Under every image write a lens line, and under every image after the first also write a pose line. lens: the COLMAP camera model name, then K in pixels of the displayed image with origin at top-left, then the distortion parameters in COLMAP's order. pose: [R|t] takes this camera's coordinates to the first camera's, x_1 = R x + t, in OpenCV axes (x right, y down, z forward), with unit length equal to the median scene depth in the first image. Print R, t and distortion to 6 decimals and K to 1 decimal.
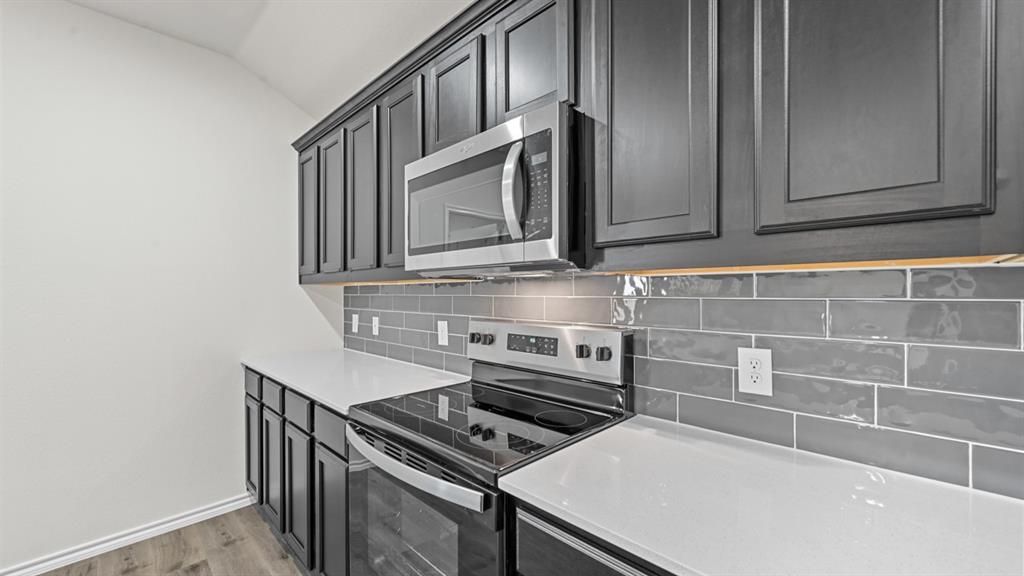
lens RADIAL K [[405.8, 0, 510.4], [0, 405.8, 294.0], [0, 0, 1]] dist [-0.000163, 0.000615]
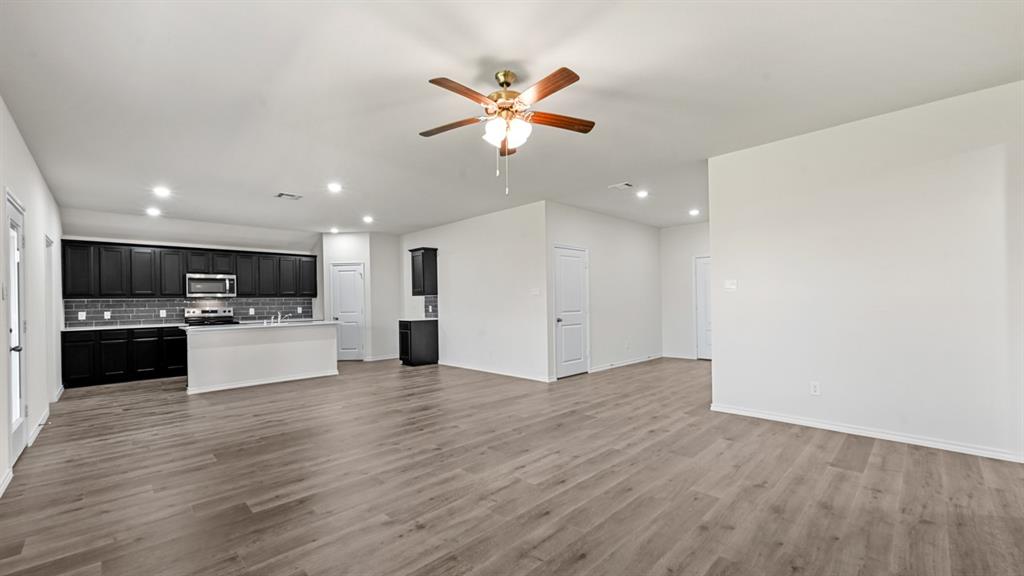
lens RADIAL K [[405.8, 0, 504.7], [0, 405.8, 298.2], [0, 0, 1]] dist [-0.000163, 0.000615]
pose [[0.028638, 0.012994, 0.999505, -5.396782], [0.025613, 0.999578, -0.013729, 0.131204], [-0.999262, 0.025993, 0.028293, -3.106793]]
